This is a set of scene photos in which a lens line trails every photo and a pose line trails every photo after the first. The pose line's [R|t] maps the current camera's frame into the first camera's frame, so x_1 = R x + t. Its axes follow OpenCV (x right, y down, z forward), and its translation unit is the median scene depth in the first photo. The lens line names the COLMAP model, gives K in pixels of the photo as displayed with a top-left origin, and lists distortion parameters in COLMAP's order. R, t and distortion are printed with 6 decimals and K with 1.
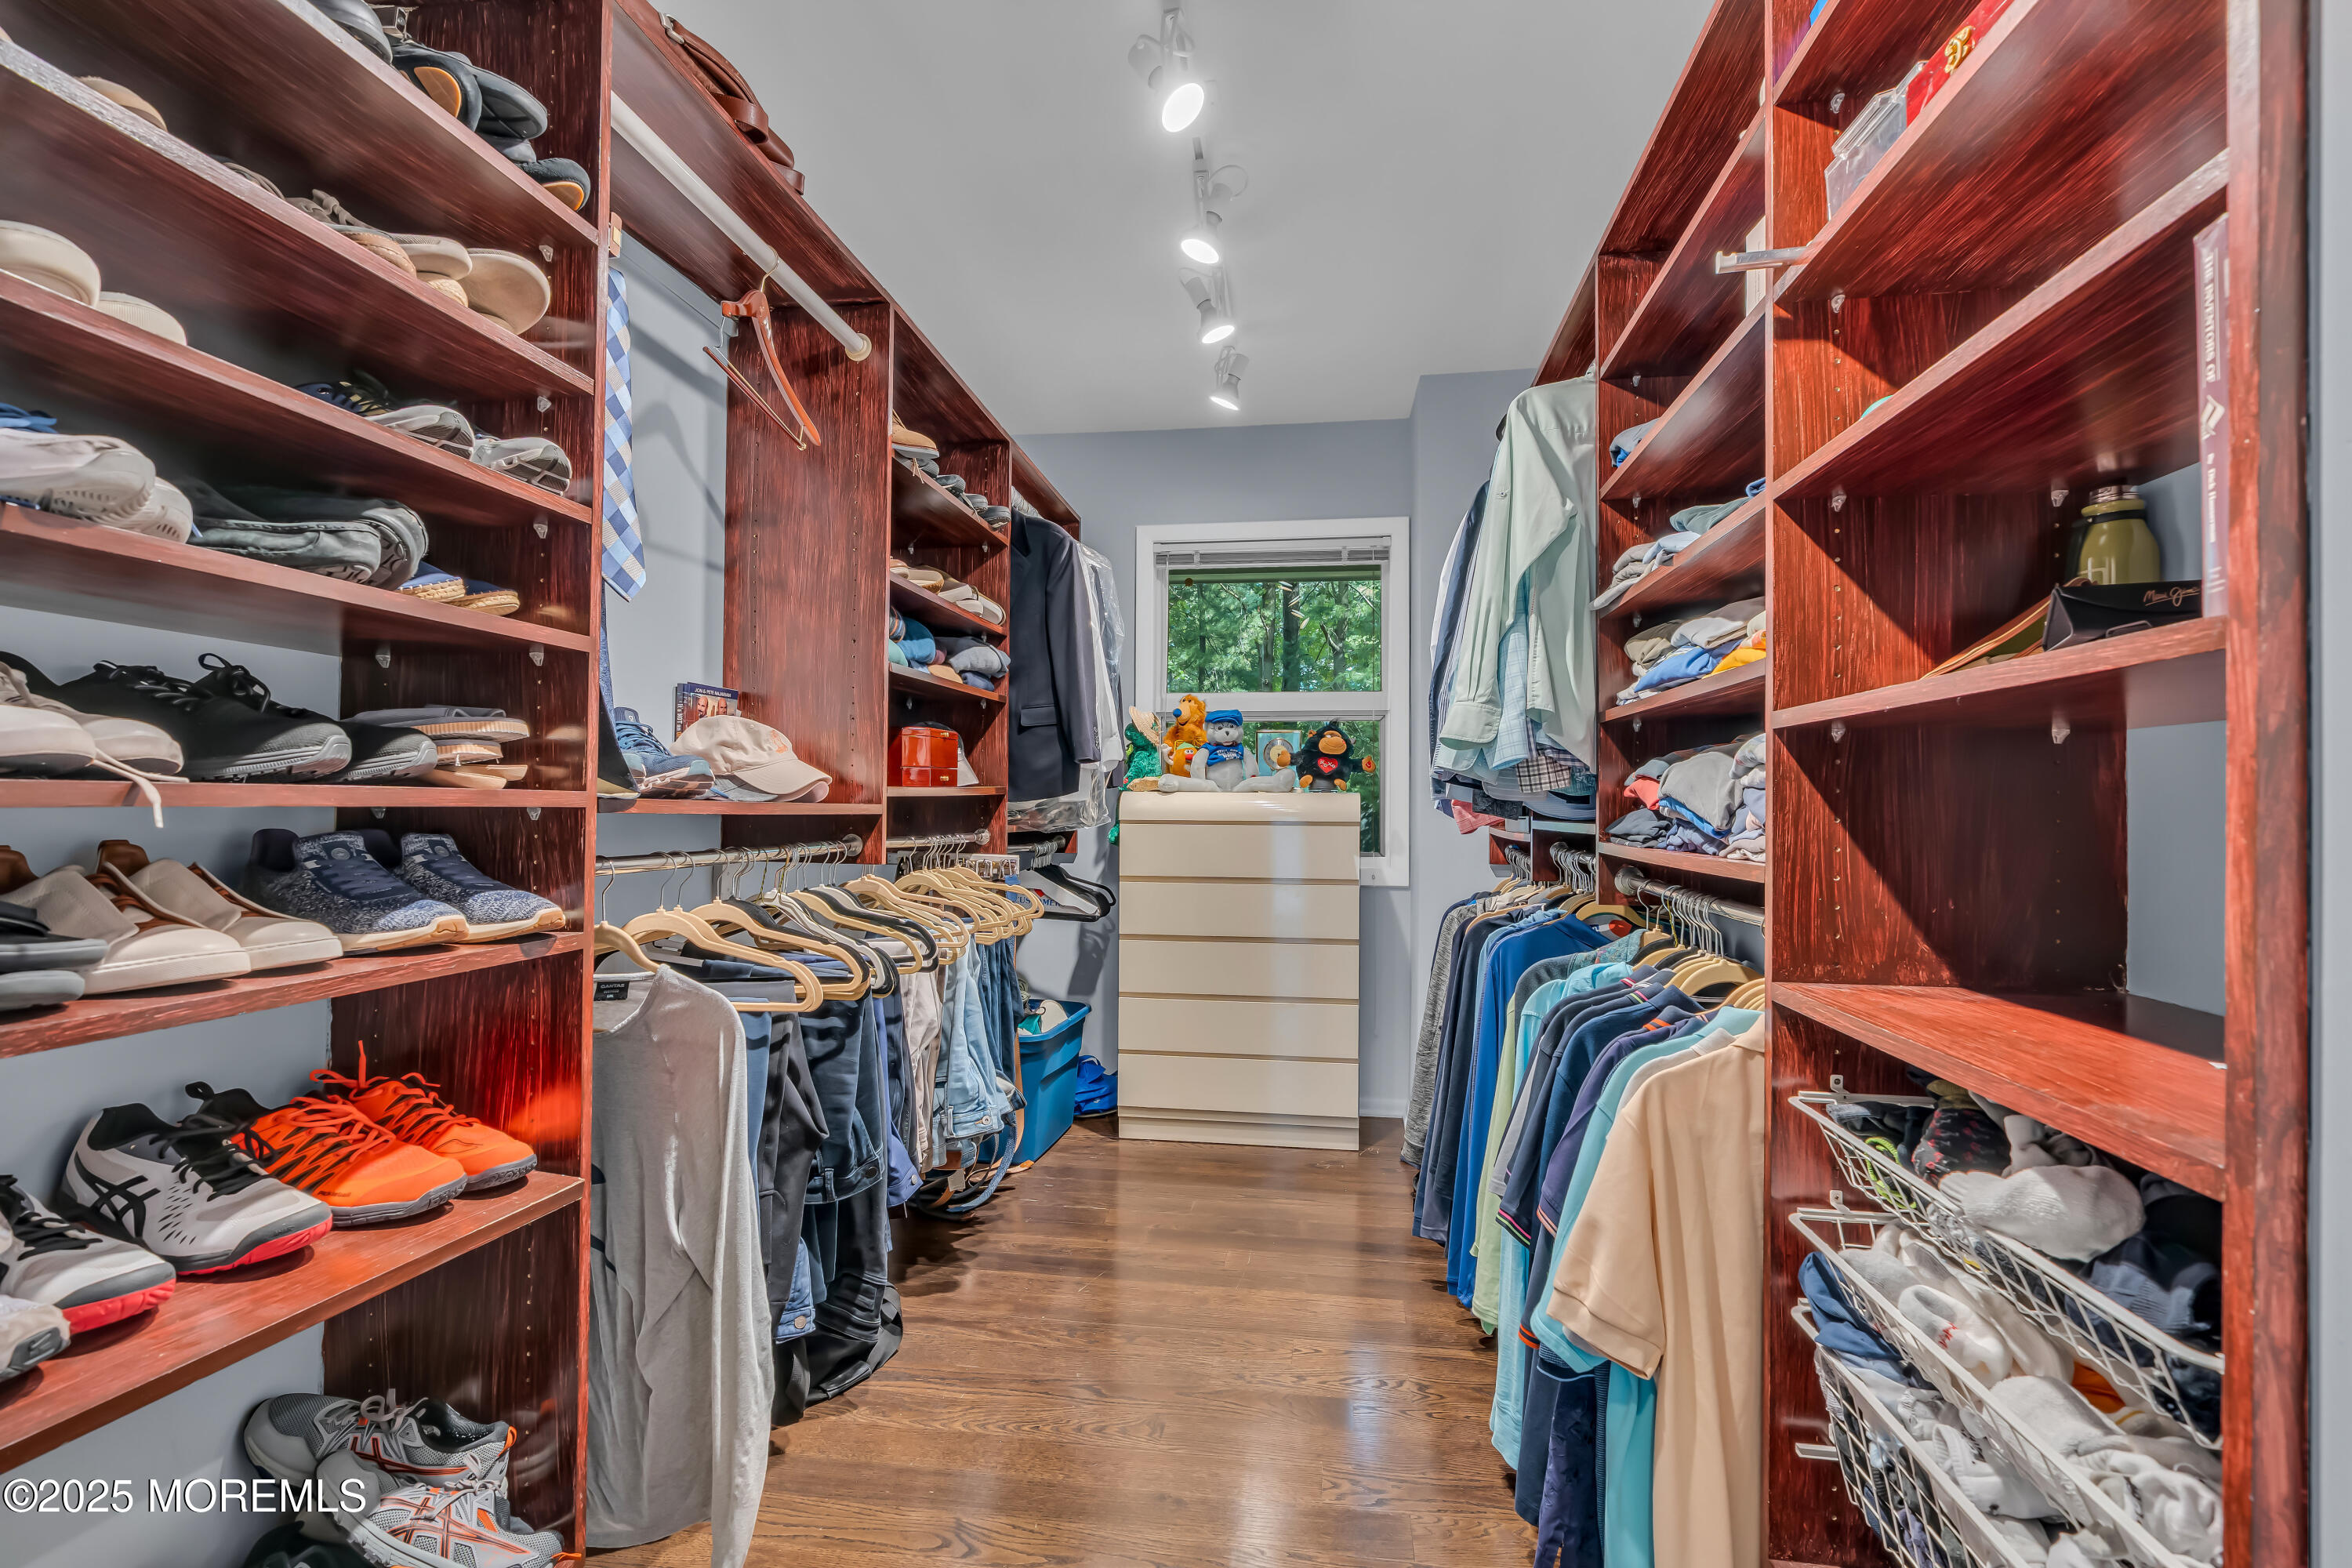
lens RADIAL K [[1051.5, 0, 1181.1], [0, 1051.5, 782.6], [0, 0, 1]] dist [-0.008371, 0.001132]
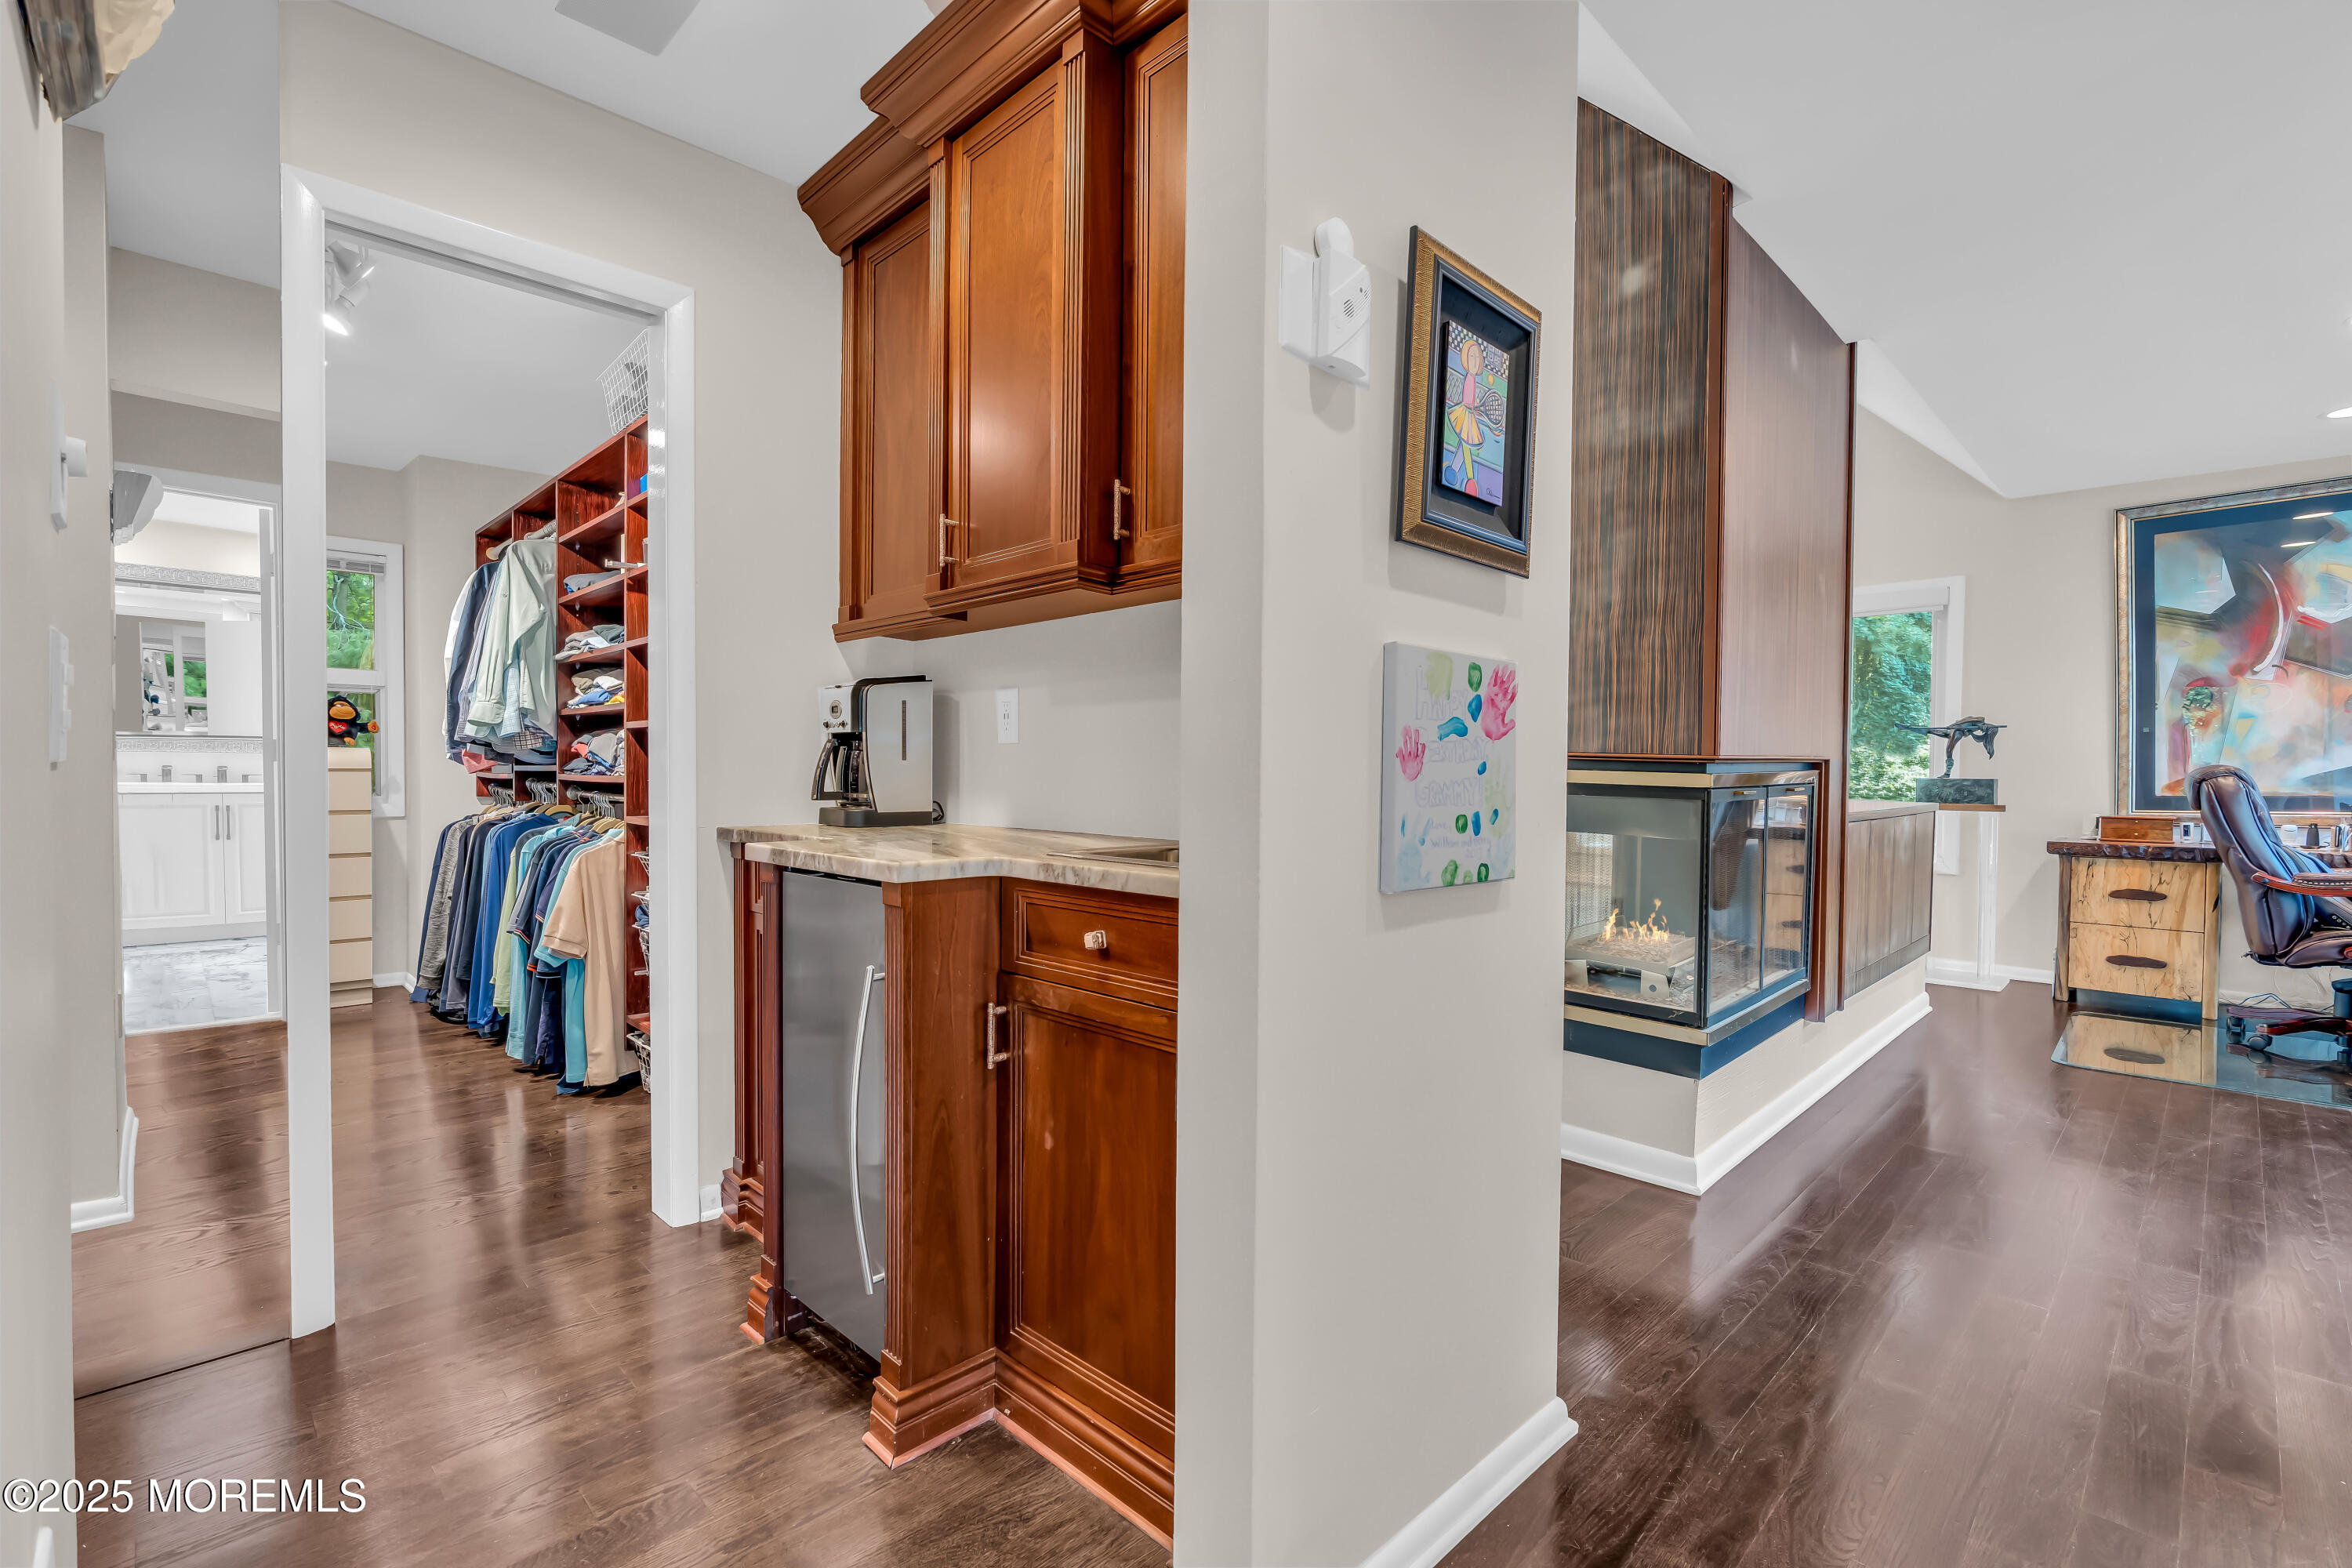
lens RADIAL K [[1051.5, 0, 1173.0], [0, 1051.5, 791.1], [0, 0, 1]] dist [-0.008371, 0.001132]
pose [[0.605999, -0.020490, 0.795201, -0.507816], [-0.018280, 0.999045, 0.039674, -0.013144], [-0.795255, -0.038579, 0.605046, -1.205168]]
